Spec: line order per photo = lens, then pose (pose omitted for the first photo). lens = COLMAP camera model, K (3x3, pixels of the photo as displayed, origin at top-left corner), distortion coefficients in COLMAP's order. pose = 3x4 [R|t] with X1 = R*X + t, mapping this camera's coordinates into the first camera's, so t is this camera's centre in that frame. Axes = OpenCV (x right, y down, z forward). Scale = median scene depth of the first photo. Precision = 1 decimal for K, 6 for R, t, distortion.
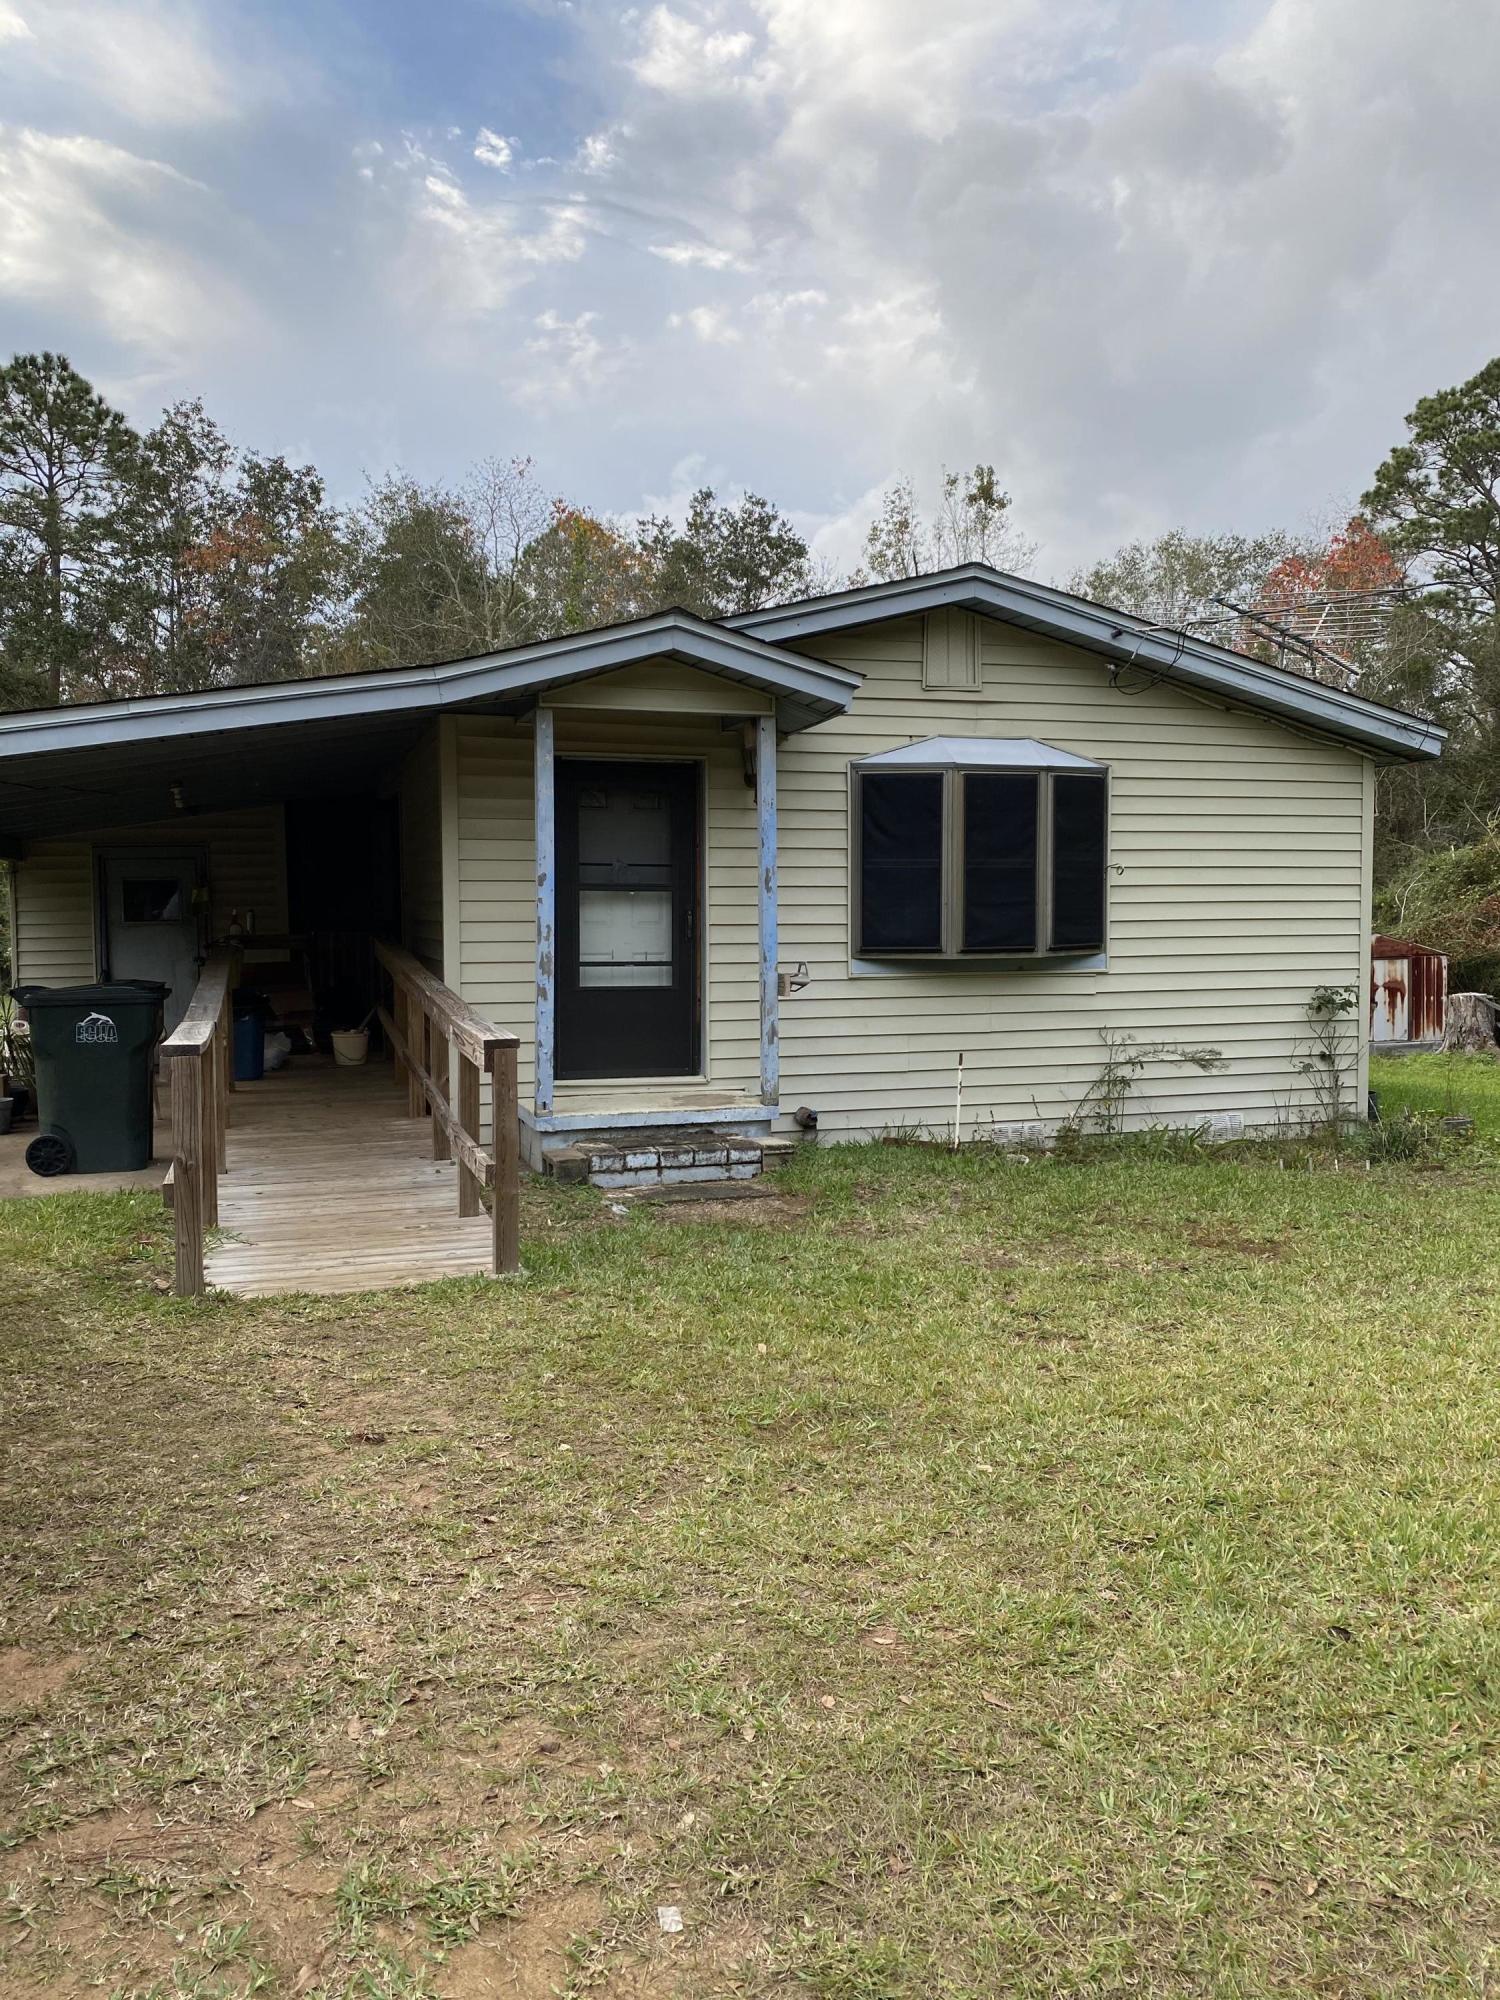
lens RADIAL K [[1521.8, 0, 743.4], [0, 1521.8, 999.4], [0, 0, 1]] dist [0.019532, -0.027153]
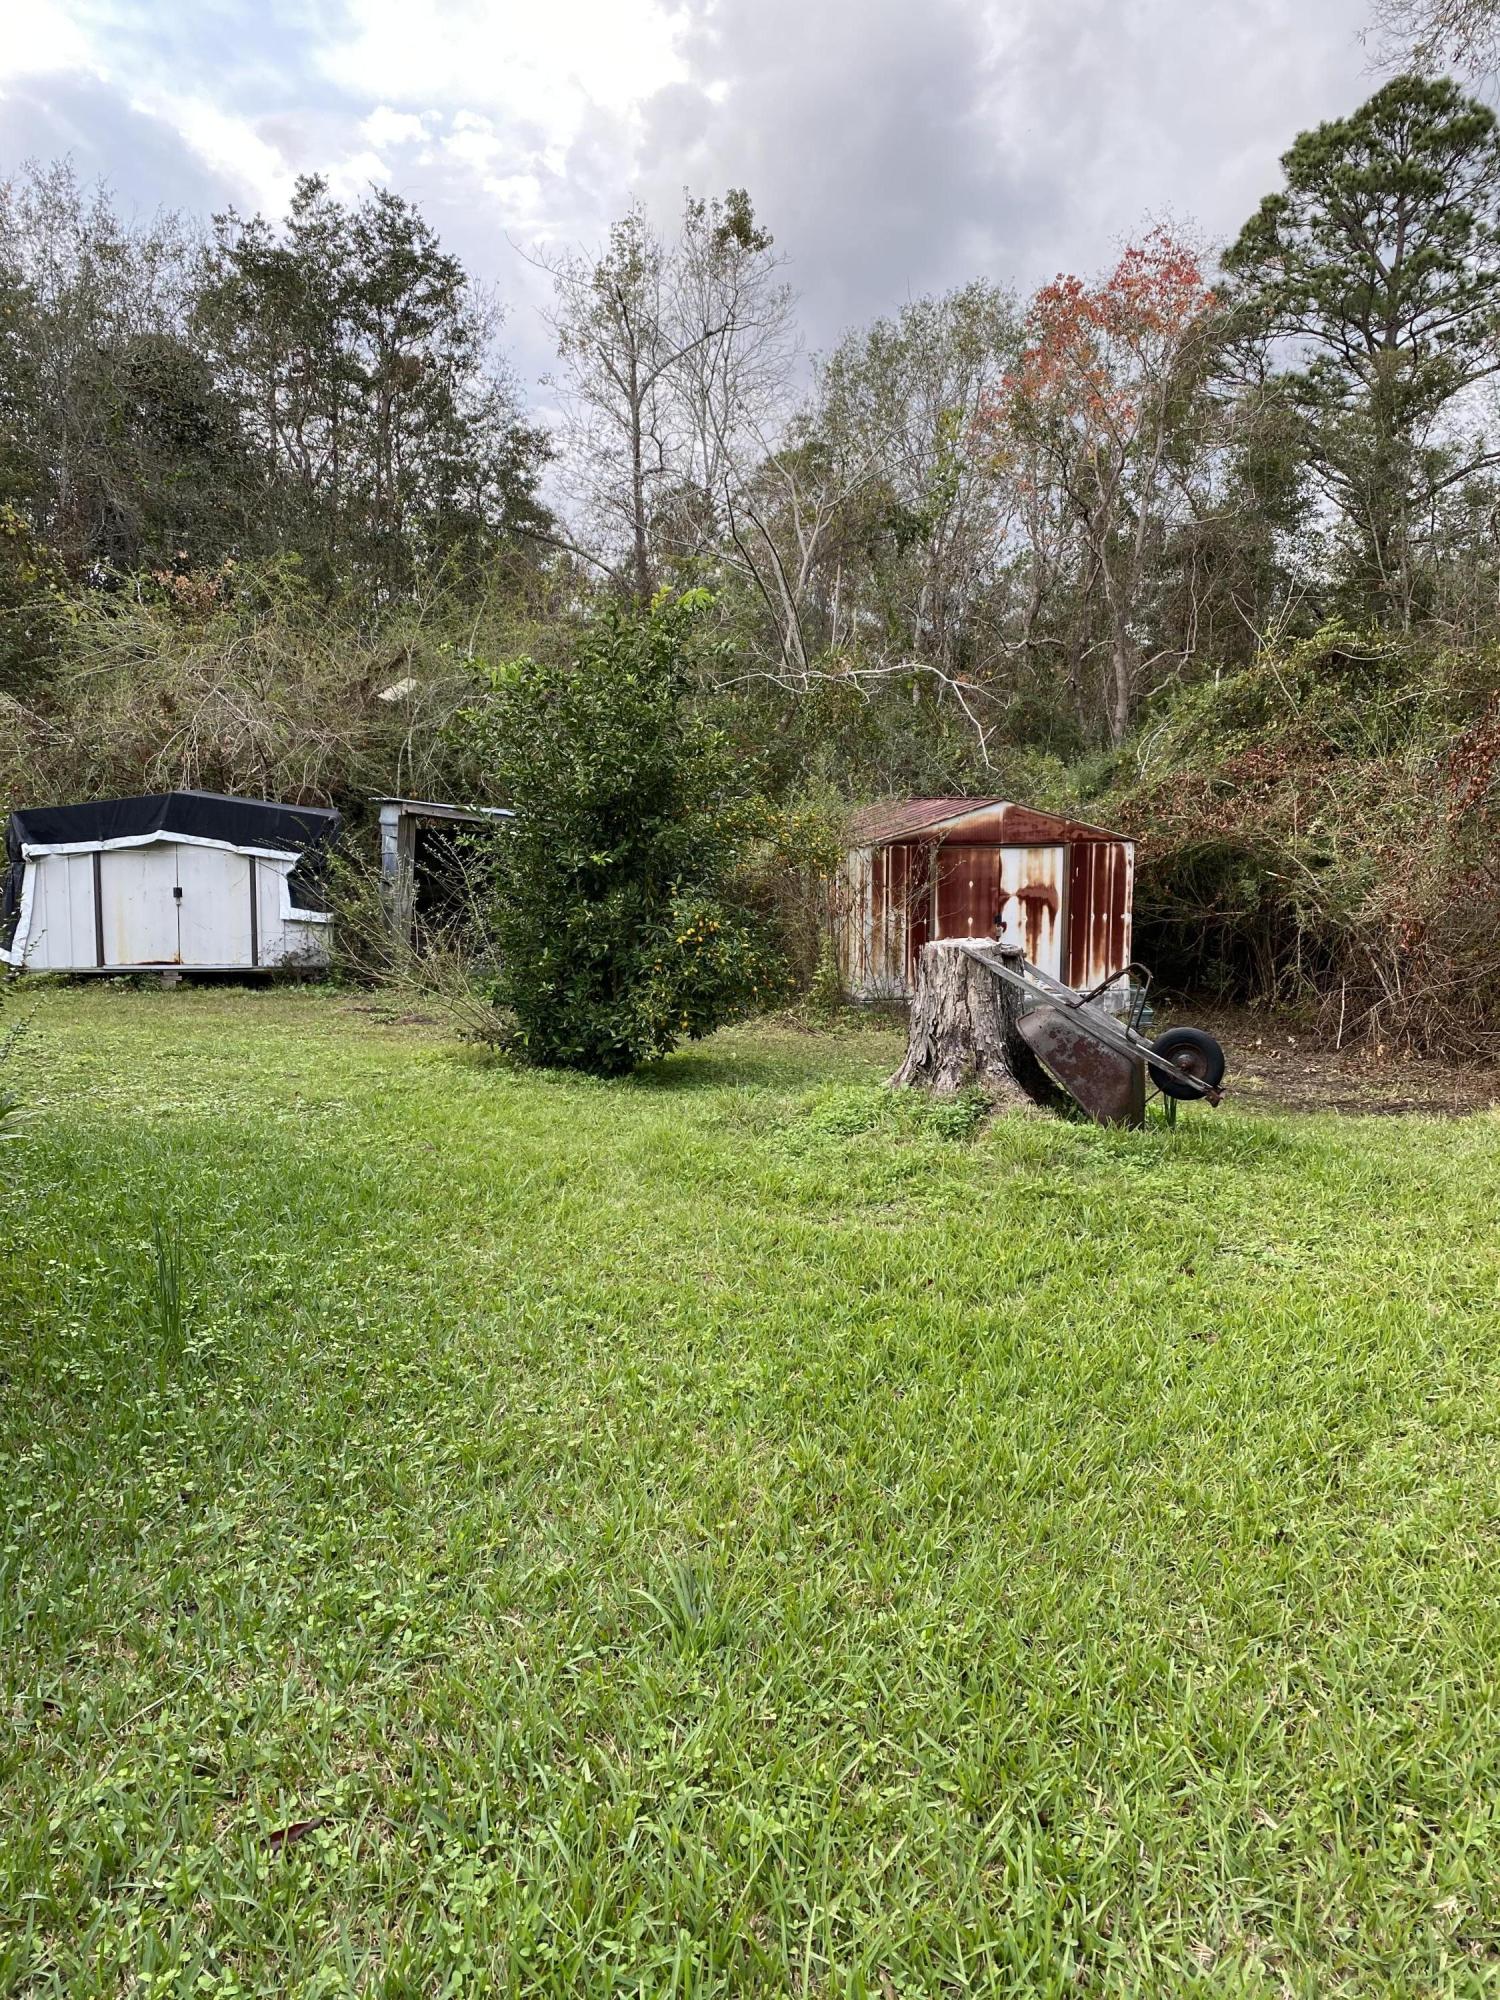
lens RADIAL K [[1521.8, 0, 746.8], [0, 1521.8, 998.5], [0, 0, 1]] dist [0.019532, -0.027153]
pose [[0.998676, 0.015110, 0.049163, 0.130571], [-0.019218, 0.996264, 0.084189, -0.007166], [-0.047707, -0.085022, 0.995236, 0.195357]]
